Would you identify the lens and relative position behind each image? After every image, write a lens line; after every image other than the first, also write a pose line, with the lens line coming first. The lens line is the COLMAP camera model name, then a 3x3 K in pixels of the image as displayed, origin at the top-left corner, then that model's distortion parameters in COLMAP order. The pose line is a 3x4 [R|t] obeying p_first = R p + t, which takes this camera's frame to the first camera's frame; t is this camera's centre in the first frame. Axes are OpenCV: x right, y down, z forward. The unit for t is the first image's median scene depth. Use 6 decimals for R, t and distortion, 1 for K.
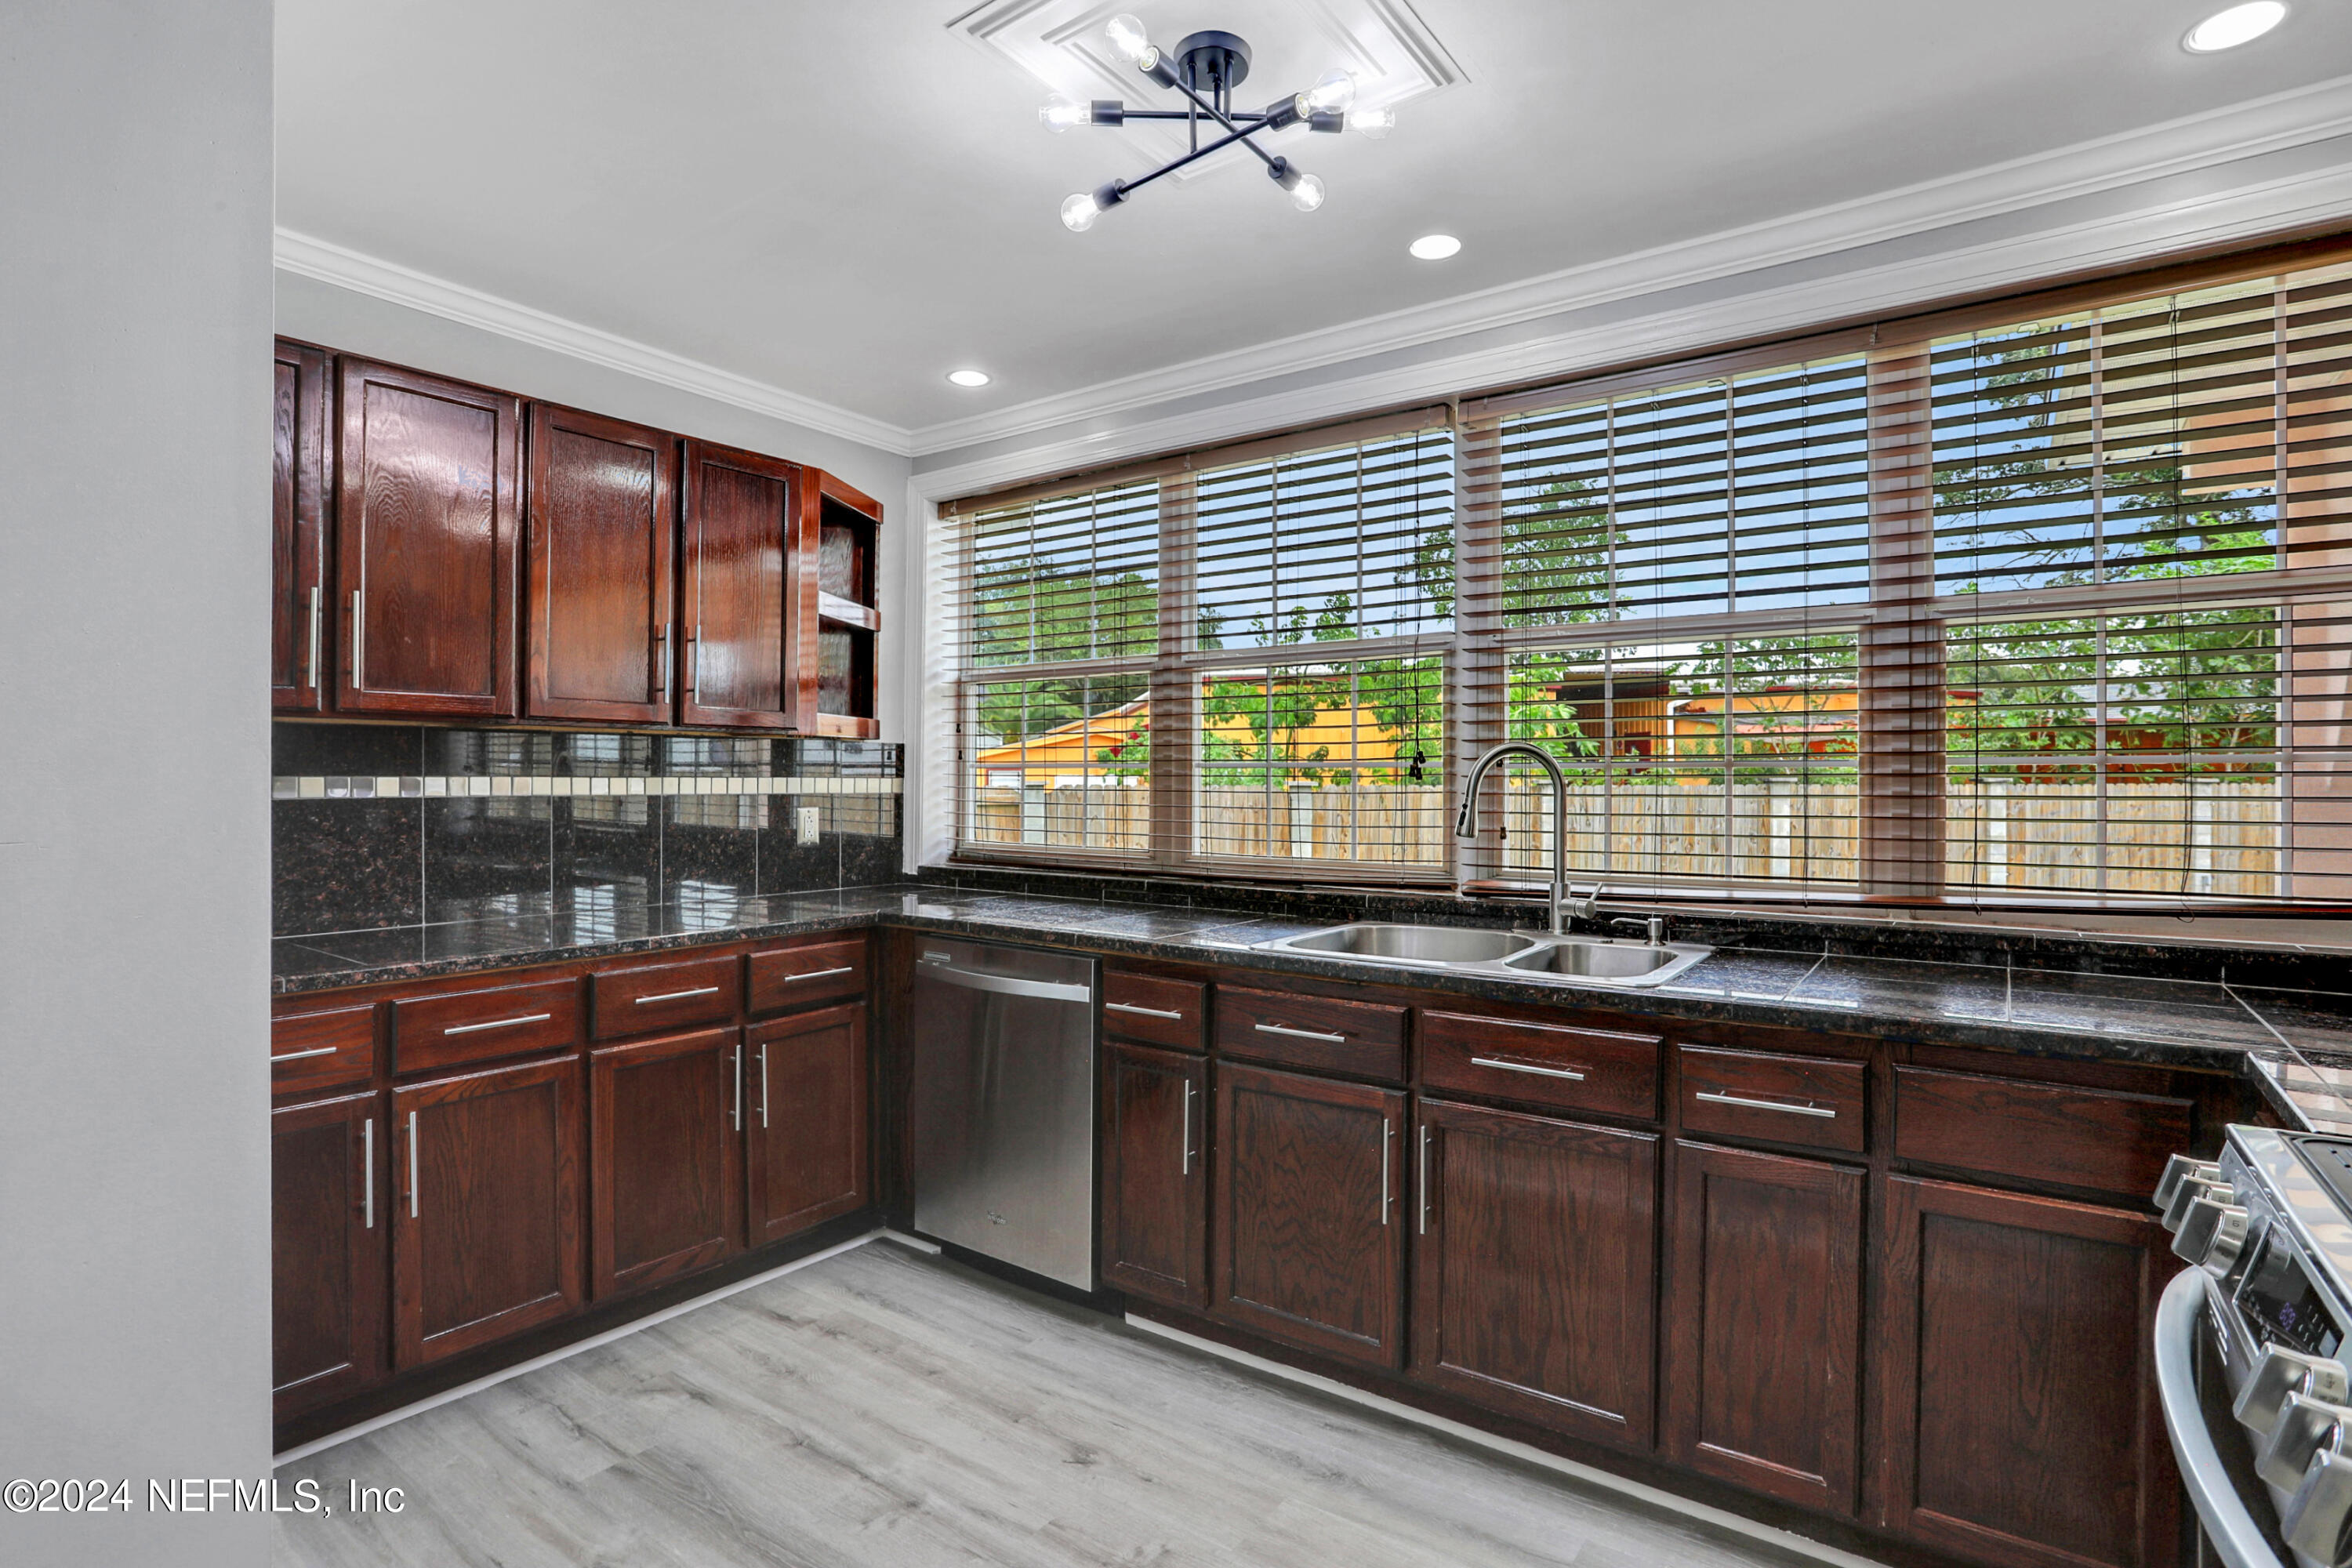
lens RADIAL K [[1169.4, 0, 1172.2], [0, 1169.4, 797.9], [0, 0, 1]] dist [-0.080767, 0.036130]
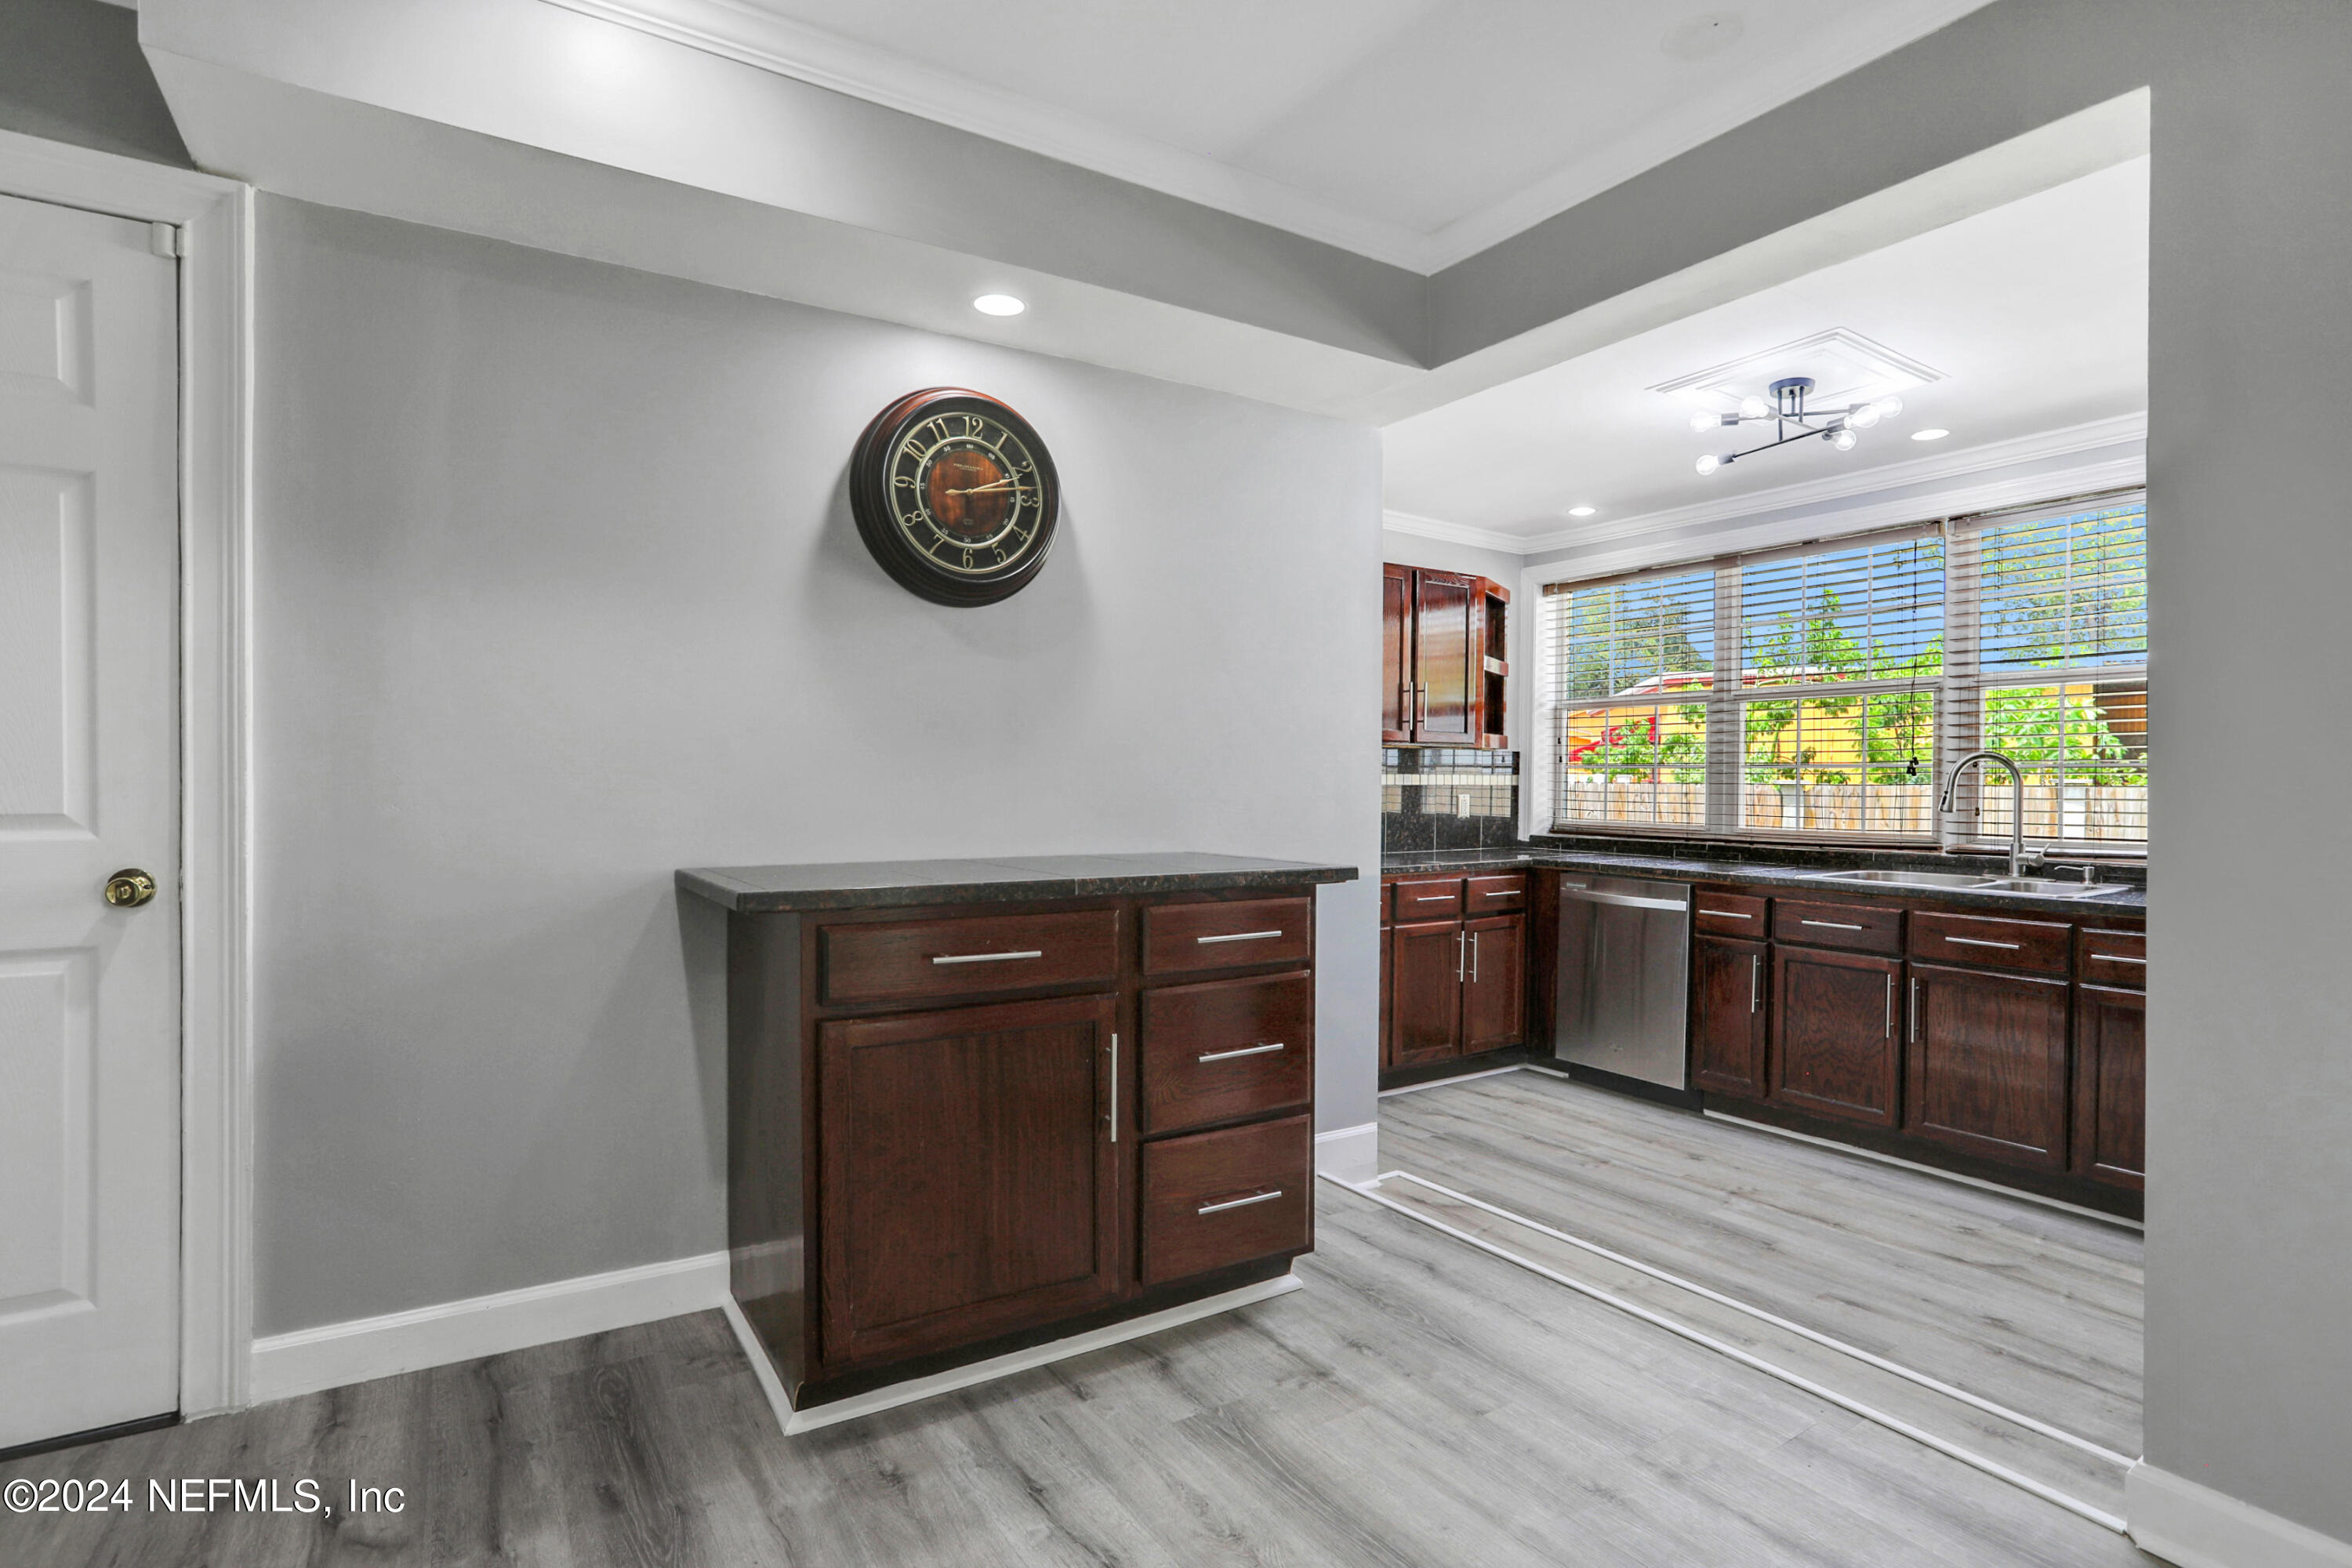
lens RADIAL K [[1169.4, 0, 1172.2], [0, 1169.4, 797.9], [0, 0, 1]] dist [-0.080767, 0.036130]
pose [[0.931887, 0.007492, -0.362672, -0.154569], [-0.007419, 0.999971, 0.001594, 0.018256], [0.362674, 0.001205, 0.931915, -0.748035]]
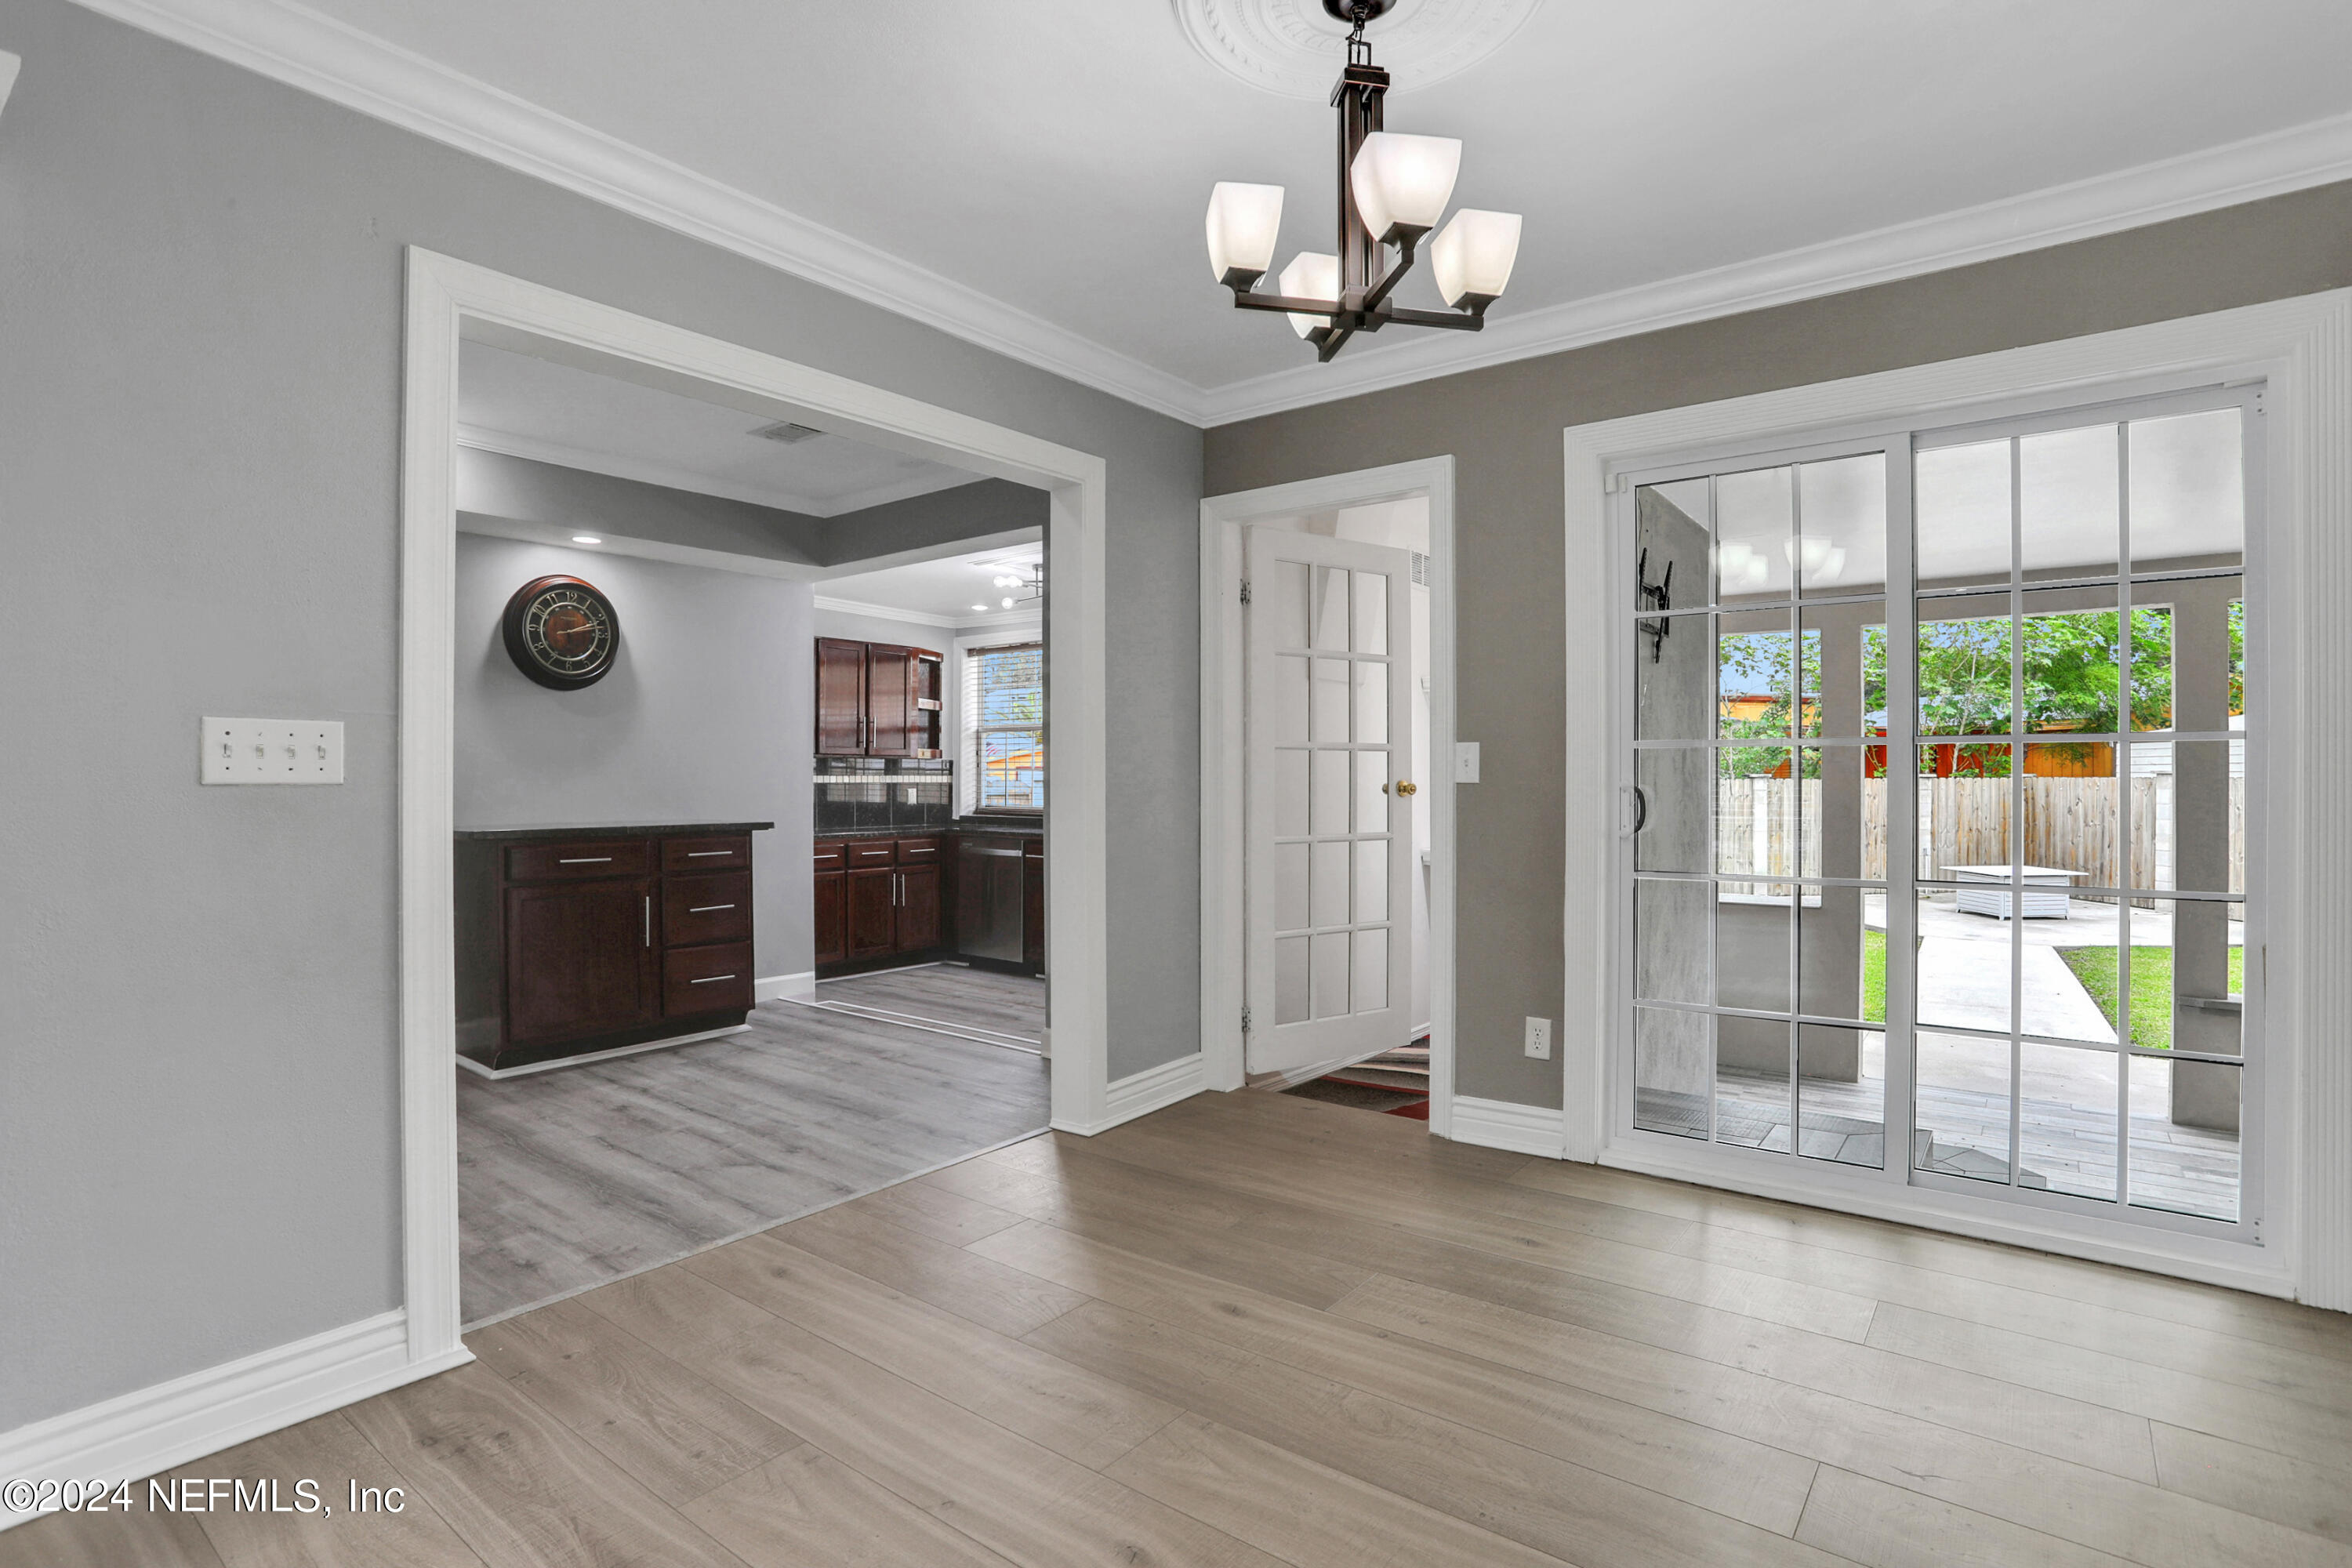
lens RADIAL K [[1220.3, 0, 1176.0], [0, 1220.3, 784.0], [0, 0, 1]] dist [-0.064987, 0.030670]
pose [[0.999152, -0.002905, -0.041082, 0.408129], [0.002499, 0.999947, -0.009940, 0.032147], [0.041108, 0.009829, 0.999106, -1.835586]]
